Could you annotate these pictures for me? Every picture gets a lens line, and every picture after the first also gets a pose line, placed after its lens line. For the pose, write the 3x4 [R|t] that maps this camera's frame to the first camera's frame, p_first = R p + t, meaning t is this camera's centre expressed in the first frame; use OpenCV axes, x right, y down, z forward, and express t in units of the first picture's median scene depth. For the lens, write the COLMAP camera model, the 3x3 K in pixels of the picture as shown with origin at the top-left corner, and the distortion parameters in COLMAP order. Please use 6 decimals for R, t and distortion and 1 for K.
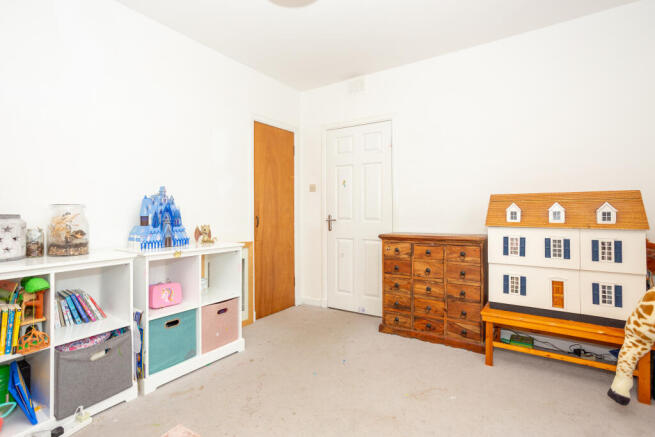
lens RADIAL K [[317.0, 0, 328.3], [0, 317.0, 215.8], [0, 0, 1]] dist [-0.017751, 0.004555]
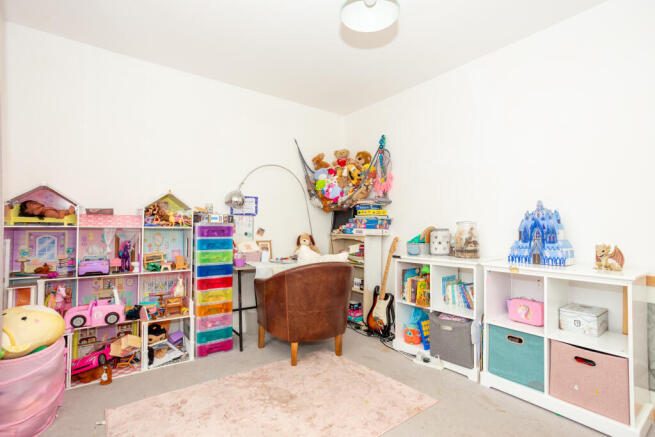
lens RADIAL K [[317.0, 0, 328.0], [0, 317.0, 215.9], [0, 0, 1]] dist [-0.017751, 0.004555]
pose [[-0.342742, -0.028676, -0.938992, 0.623887], [-0.005673, 0.999579, -0.028456, -0.016410], [0.939412, -0.004426, -0.342761, 0.749882]]
